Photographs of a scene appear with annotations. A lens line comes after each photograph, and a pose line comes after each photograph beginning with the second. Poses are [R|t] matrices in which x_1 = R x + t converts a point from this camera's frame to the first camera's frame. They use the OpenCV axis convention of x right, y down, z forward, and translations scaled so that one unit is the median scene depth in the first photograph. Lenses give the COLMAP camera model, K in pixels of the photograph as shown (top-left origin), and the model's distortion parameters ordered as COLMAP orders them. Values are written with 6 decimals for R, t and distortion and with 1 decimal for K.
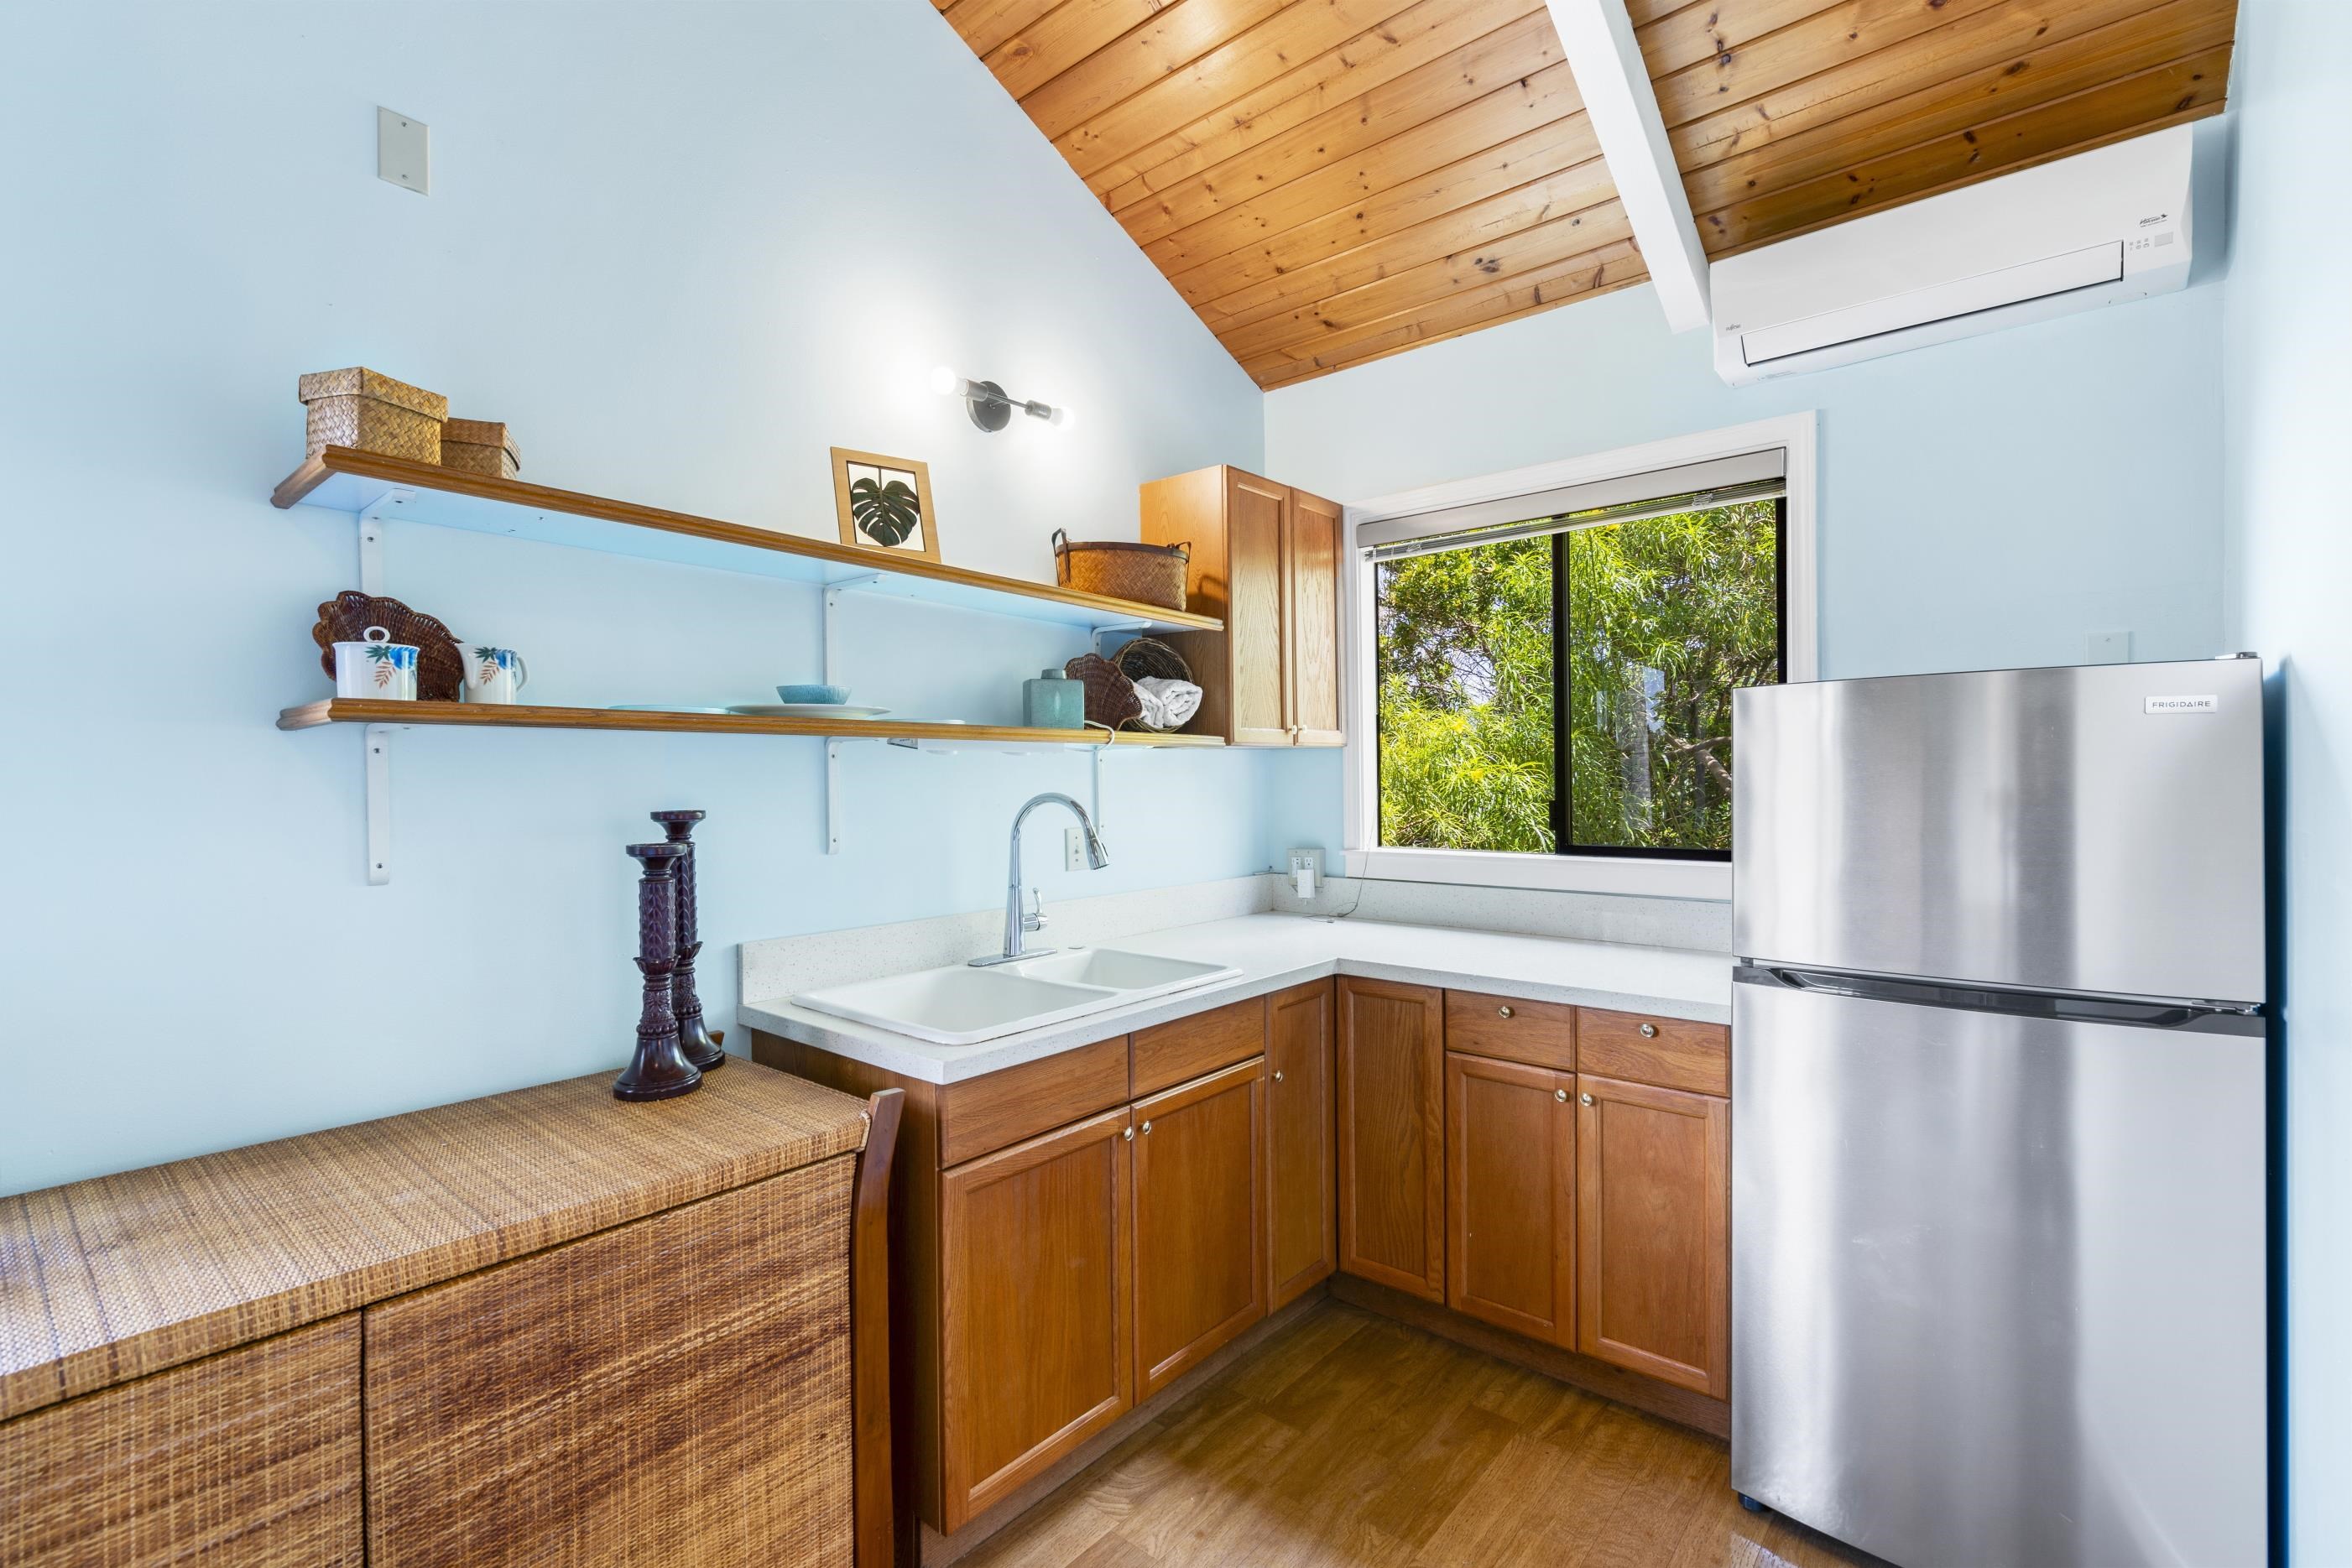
lens RADIAL K [[1054.2, 0, 1176.0], [0, 1054.2, 784.0], [0, 0, 1]] dist [-0.001173, 0.000145]
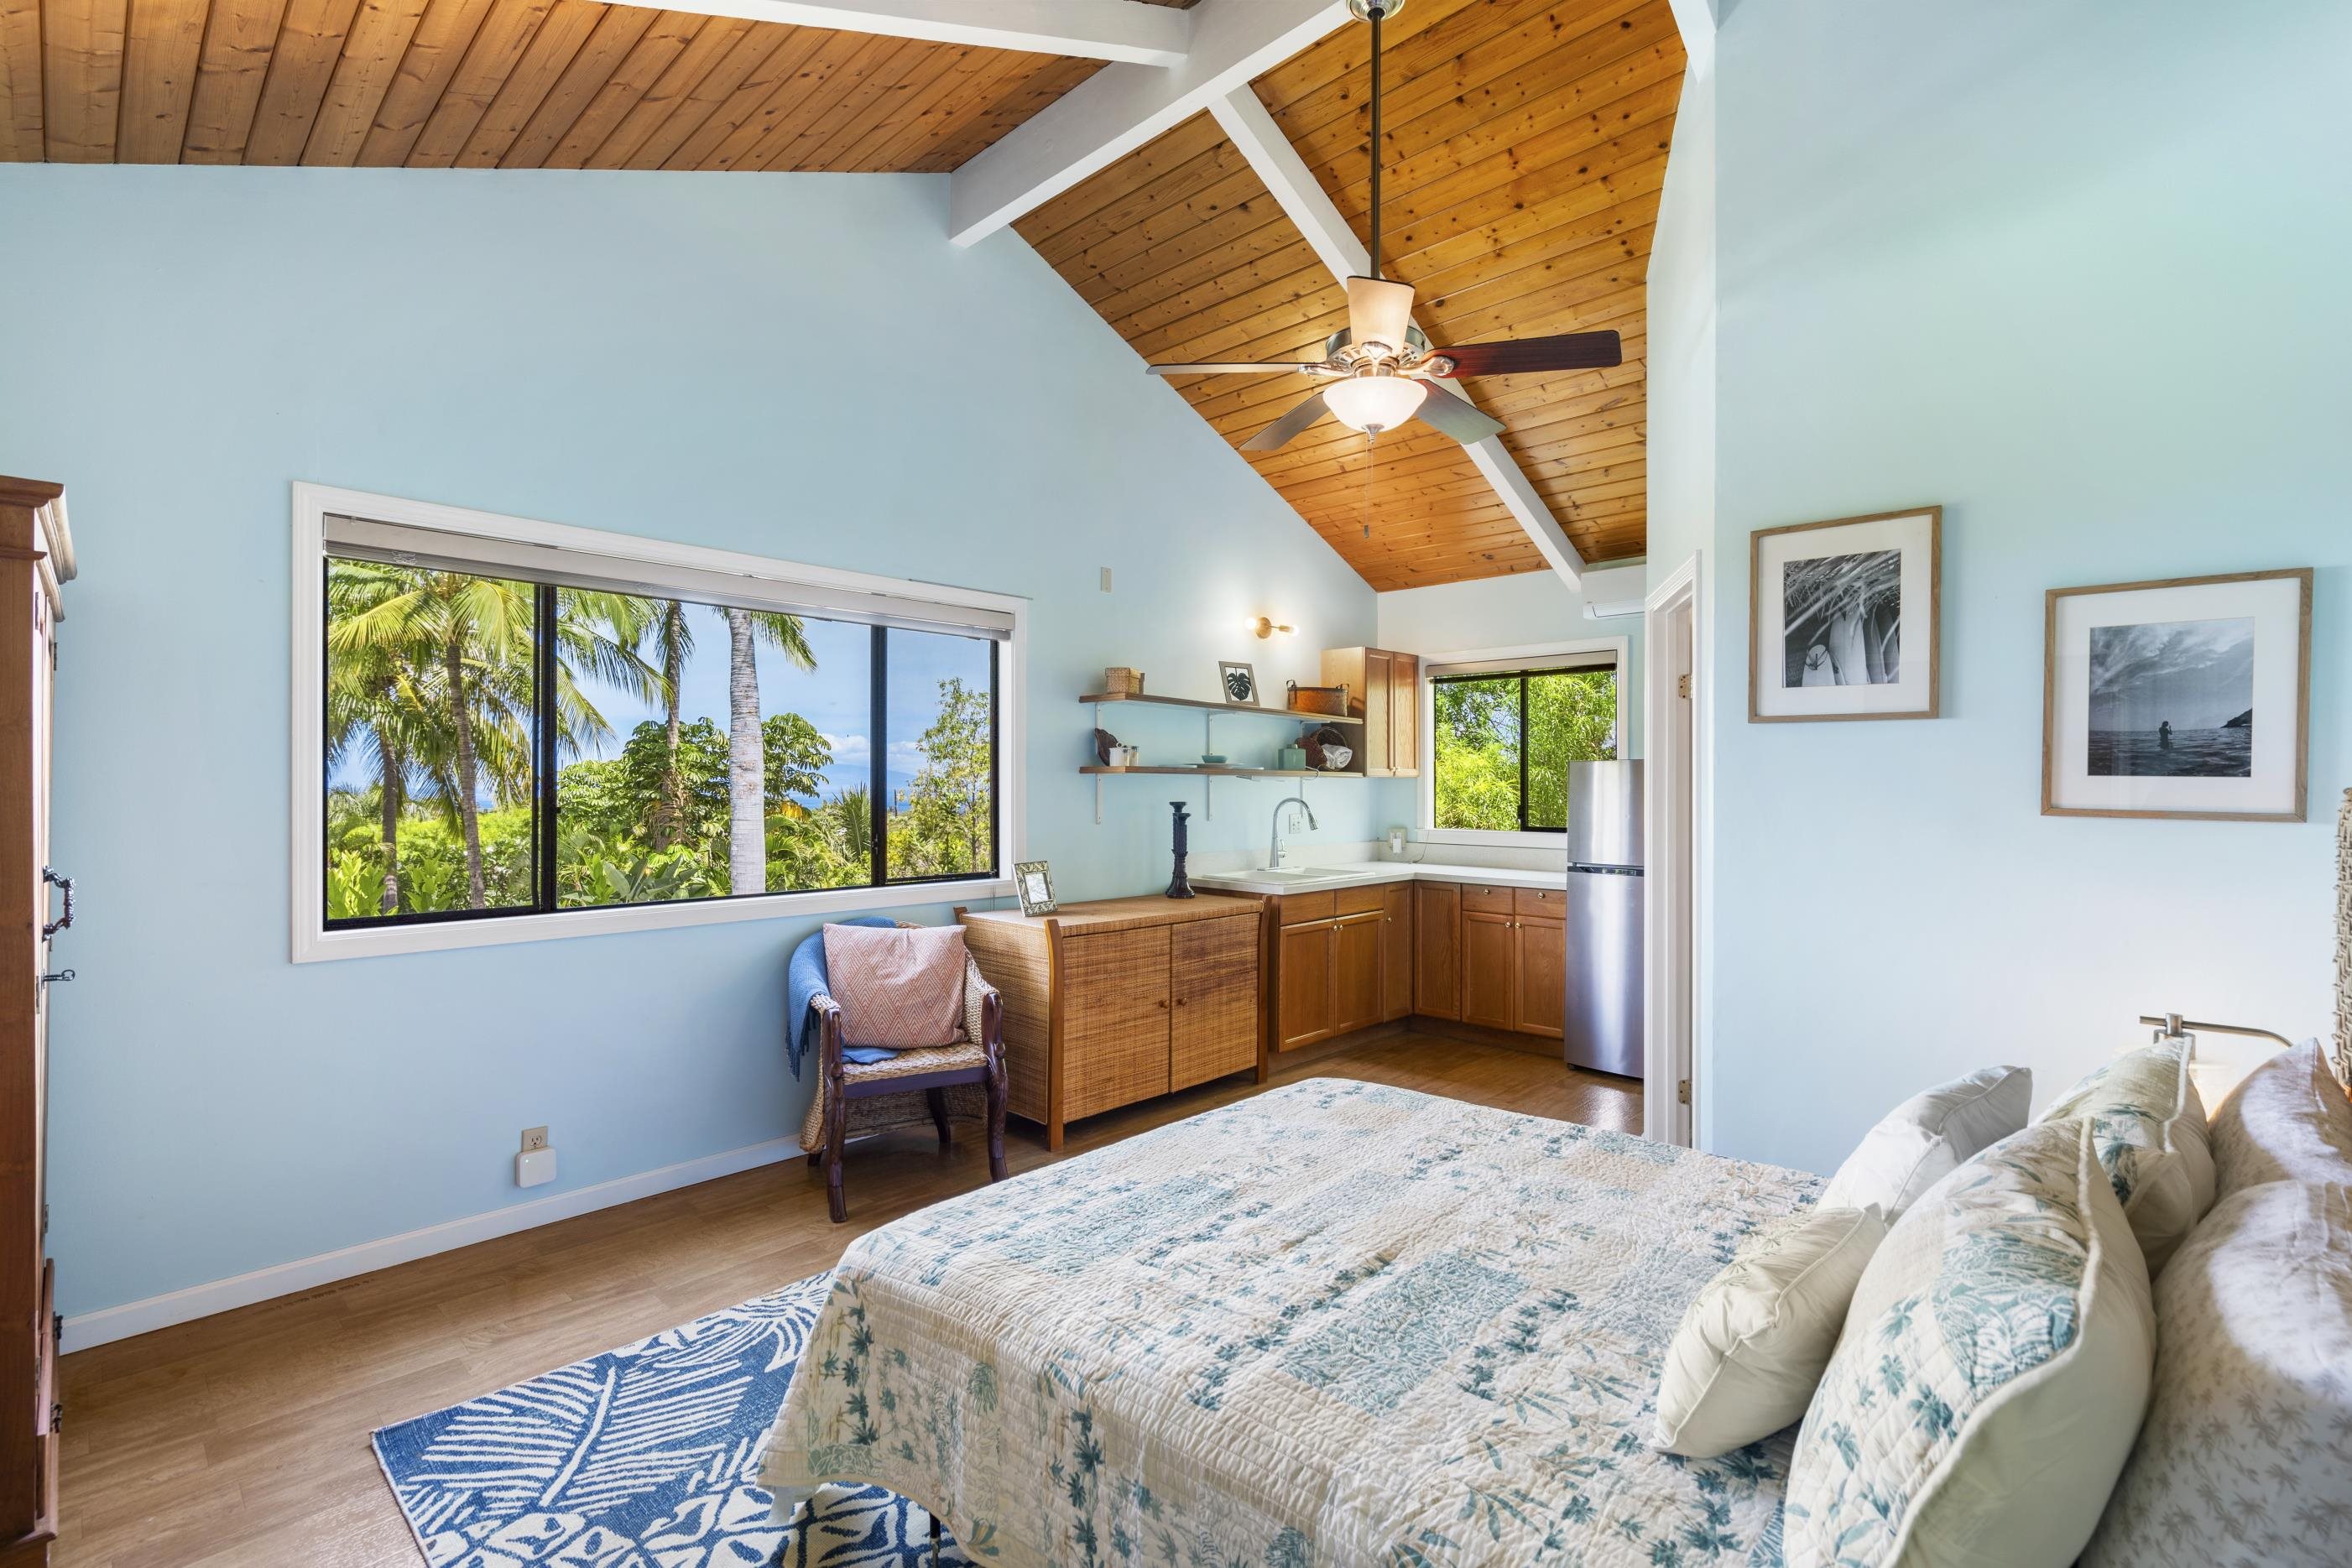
lens RADIAL K [[1054.2, 0, 1176.0], [0, 1054.2, 784.0], [0, 0, 1]] dist [-0.001173, 0.000145]
pose [[0.998299, 0.013167, -0.056789, -0.235065], [-0.013665, 0.999871, -0.008403, 0.001801], [0.056671, 0.009164, 0.998351, -1.302828]]
